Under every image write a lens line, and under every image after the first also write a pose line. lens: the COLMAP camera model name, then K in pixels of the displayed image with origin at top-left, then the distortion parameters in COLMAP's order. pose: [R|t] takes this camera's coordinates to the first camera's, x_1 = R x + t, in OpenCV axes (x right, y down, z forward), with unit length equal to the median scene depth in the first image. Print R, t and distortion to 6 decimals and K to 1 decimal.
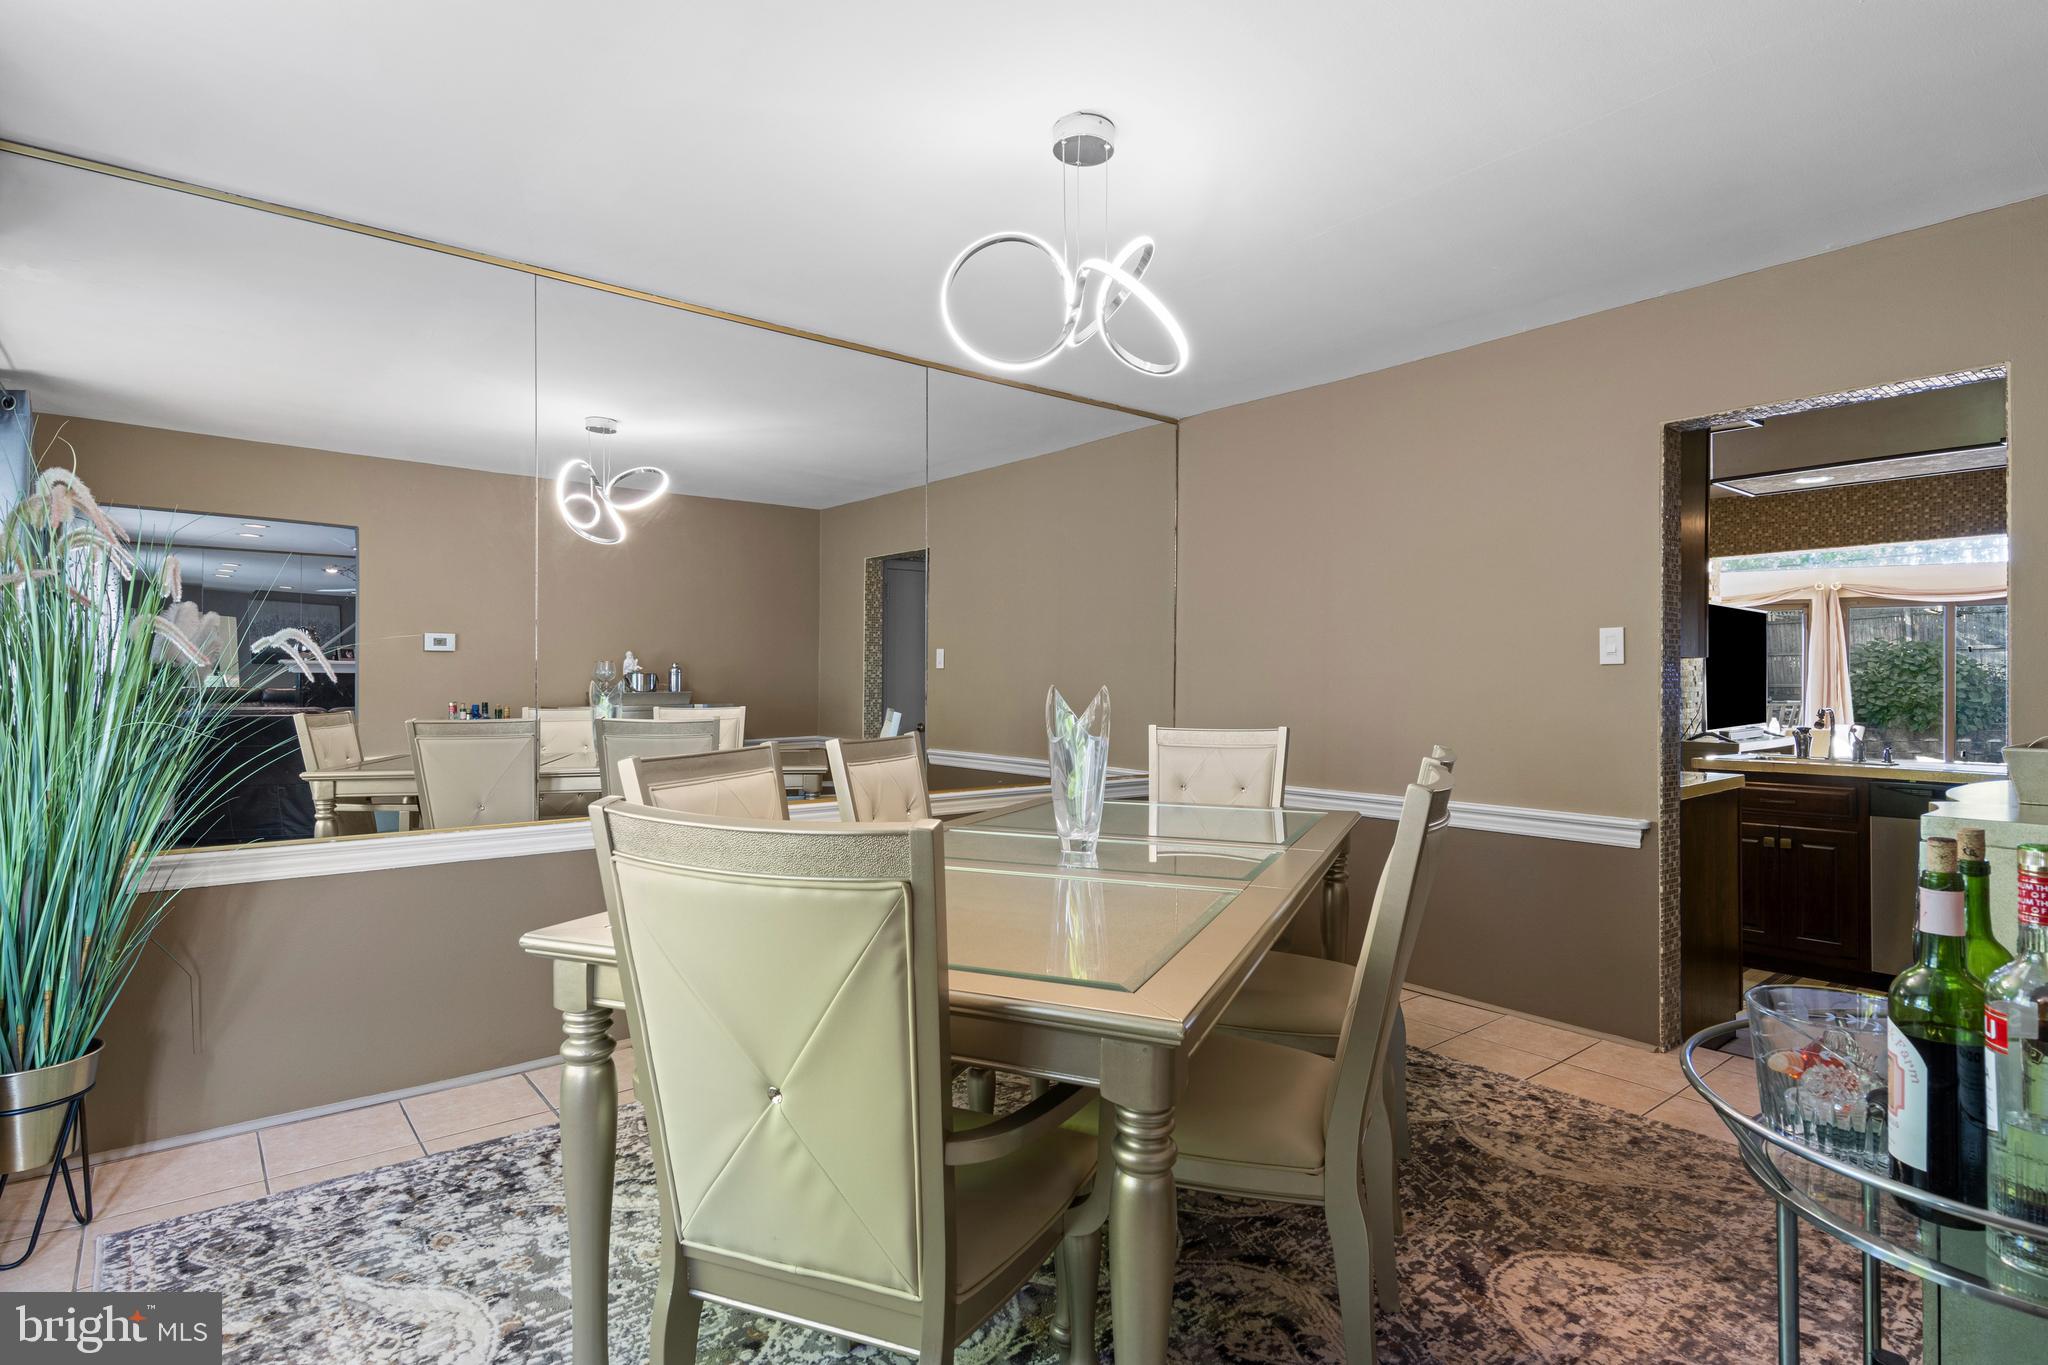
lens RADIAL K [[1039.3, 0, 1020.4], [0, 1039.3, 691.0], [0, 0, 1]] dist [0.008864, -0.002291]
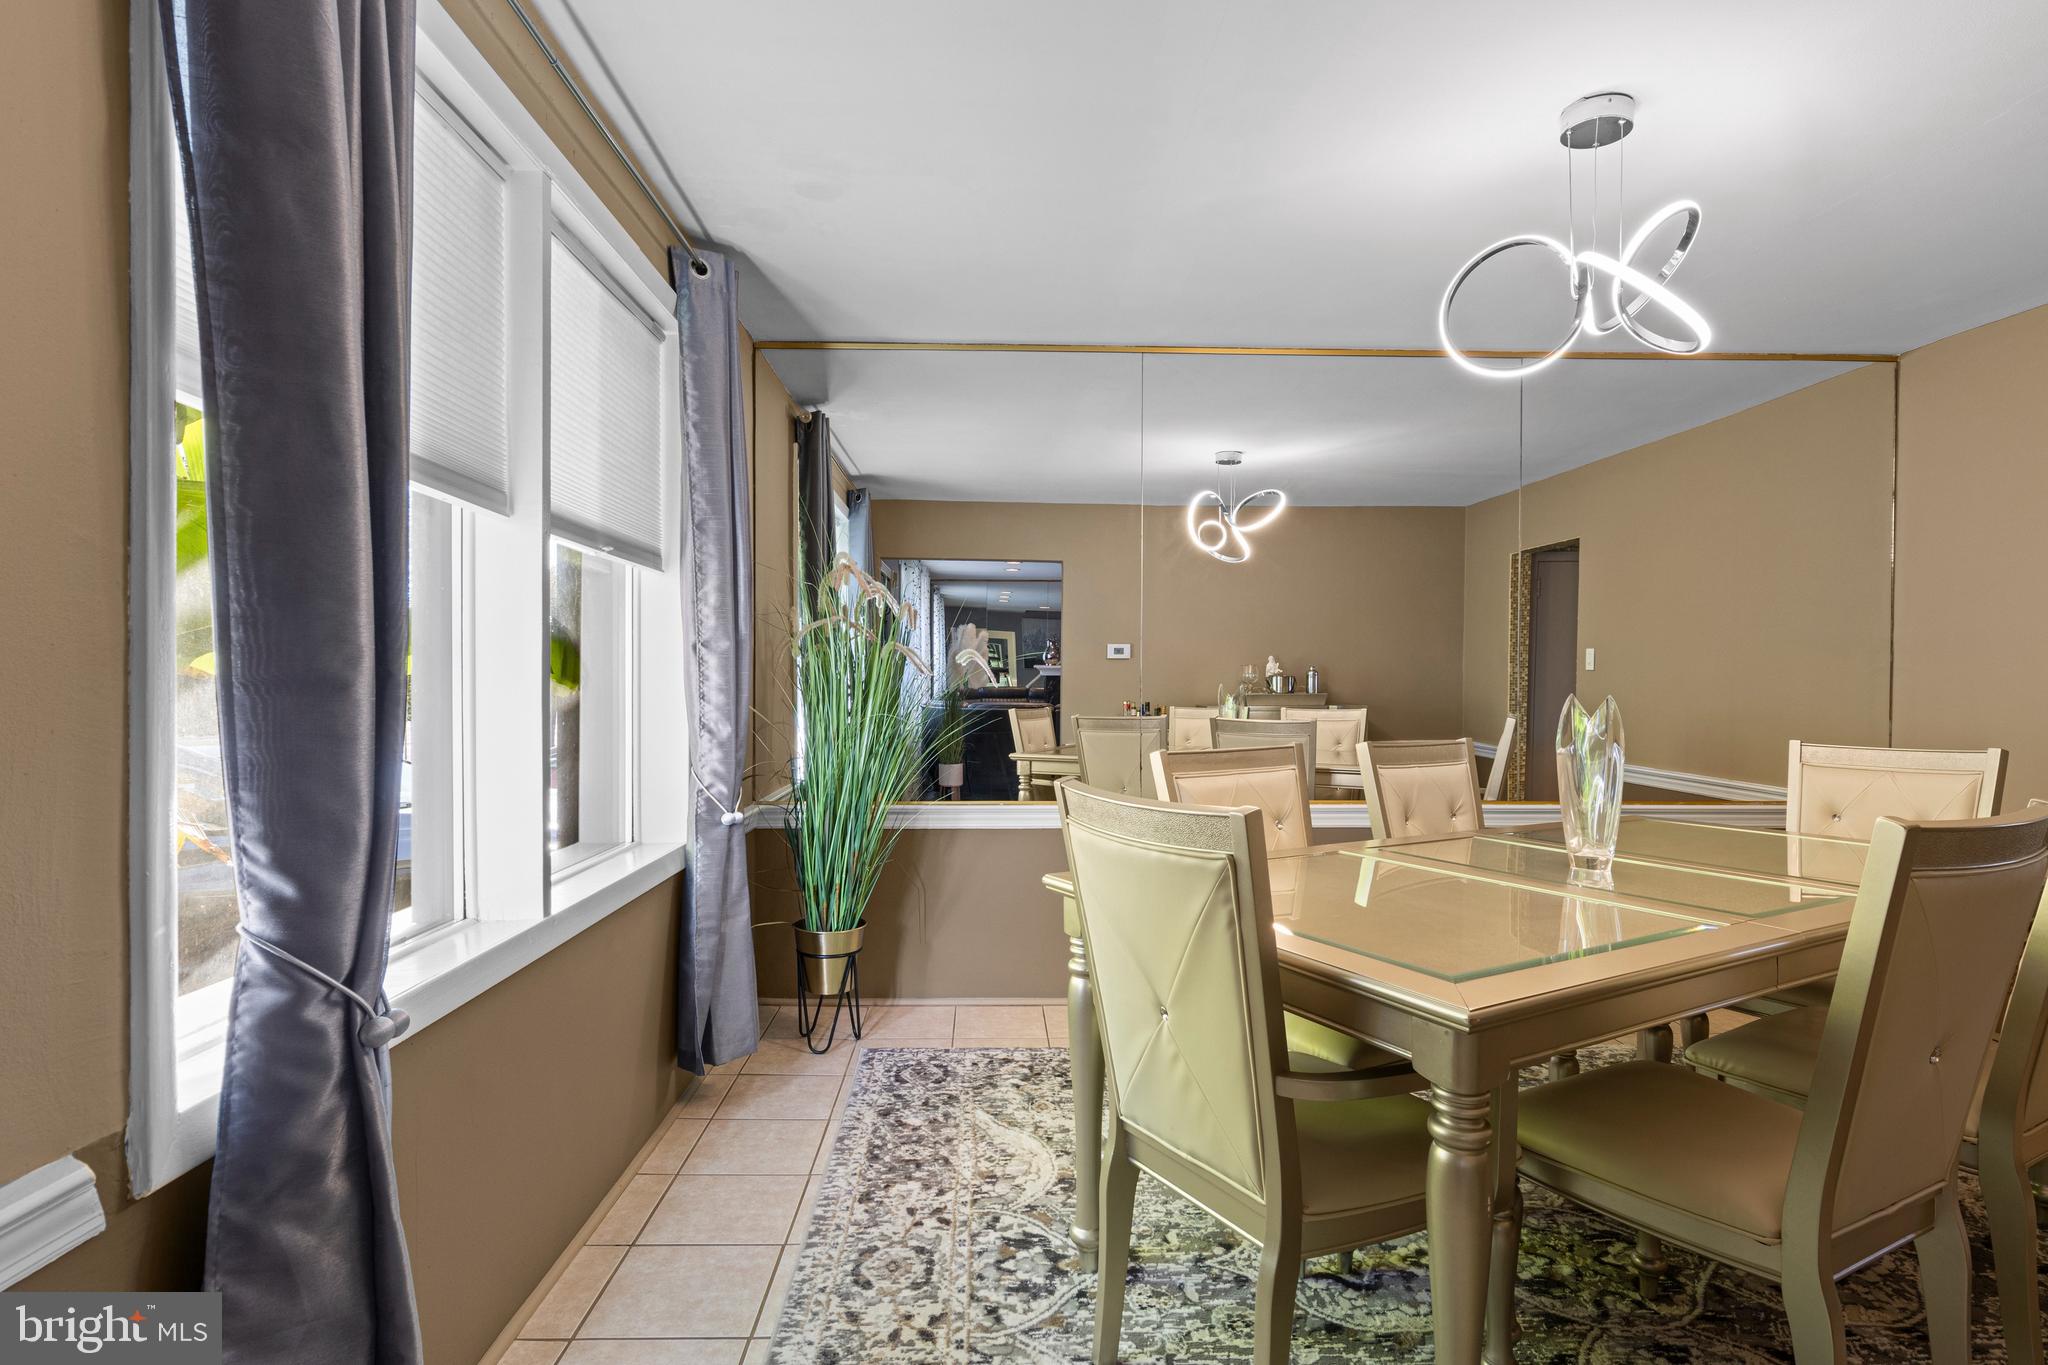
lens RADIAL K [[1039.3, 0, 1020.4], [0, 1039.3, 691.0], [0, 0, 1]] dist [0.008864, -0.002291]
pose [[0.796096, 0.006374, -0.605136, 0.221596], [-0.006148, 0.999978, 0.002445, -0.007912], [0.605139, 0.001773, 0.796118, -0.075900]]
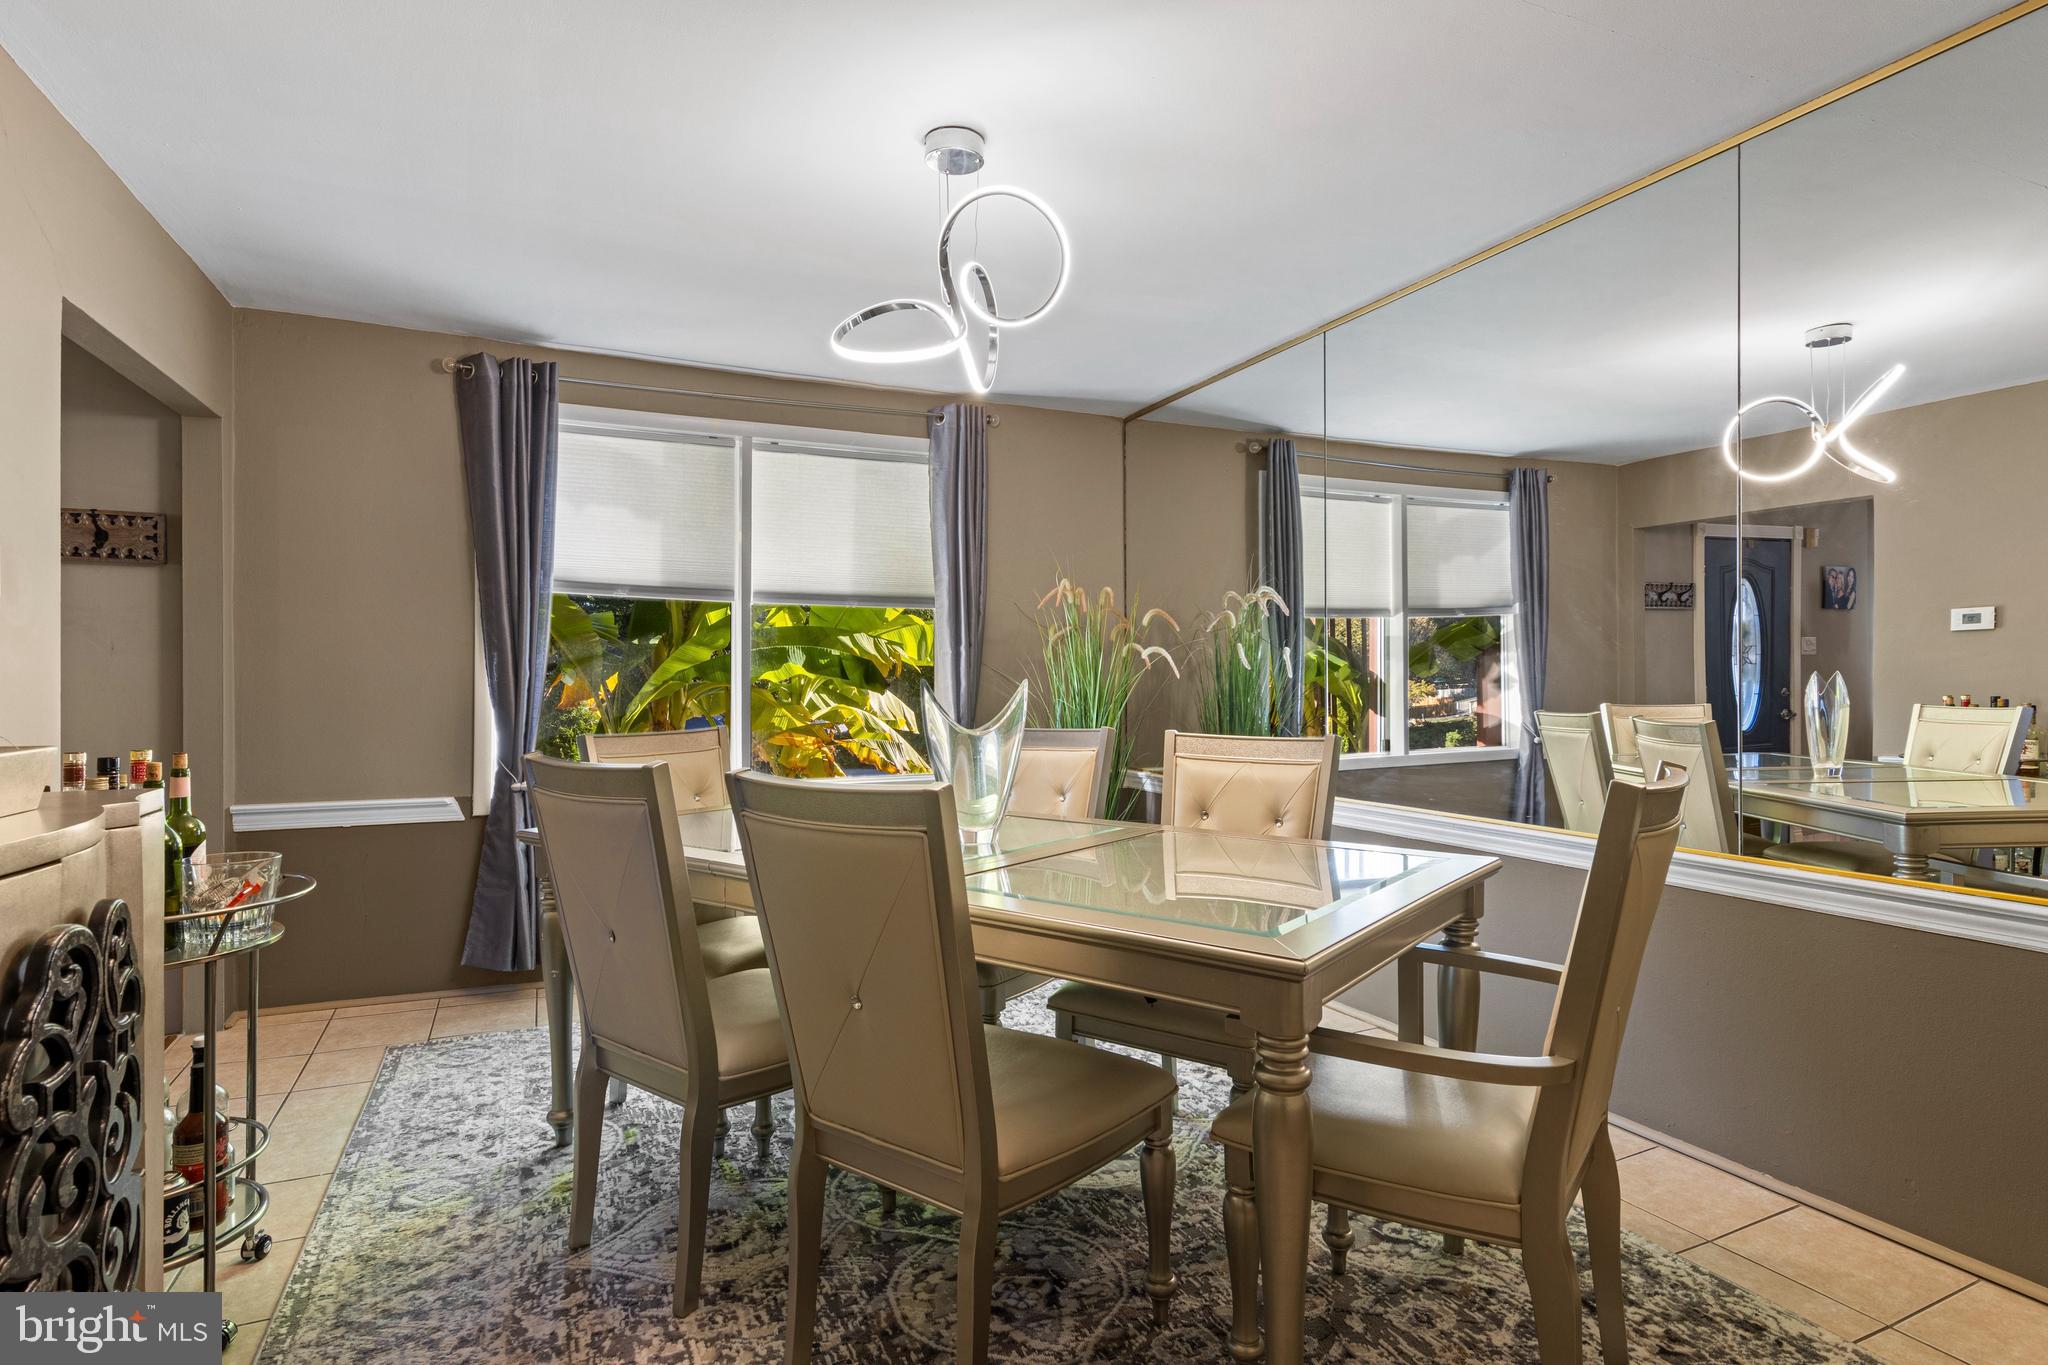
lens RADIAL K [[1019.1, 0, 1025.4], [0, 1019.1, 675.9], [0, 0, 1]] dist [-0.000425, -0.000608]
pose [[-0.238538, -0.003477, -0.971127, 1.024625], [0.001549, 0.999991, -0.003960, -0.002743], [0.971132, -0.002449, -0.238530, 1.302615]]
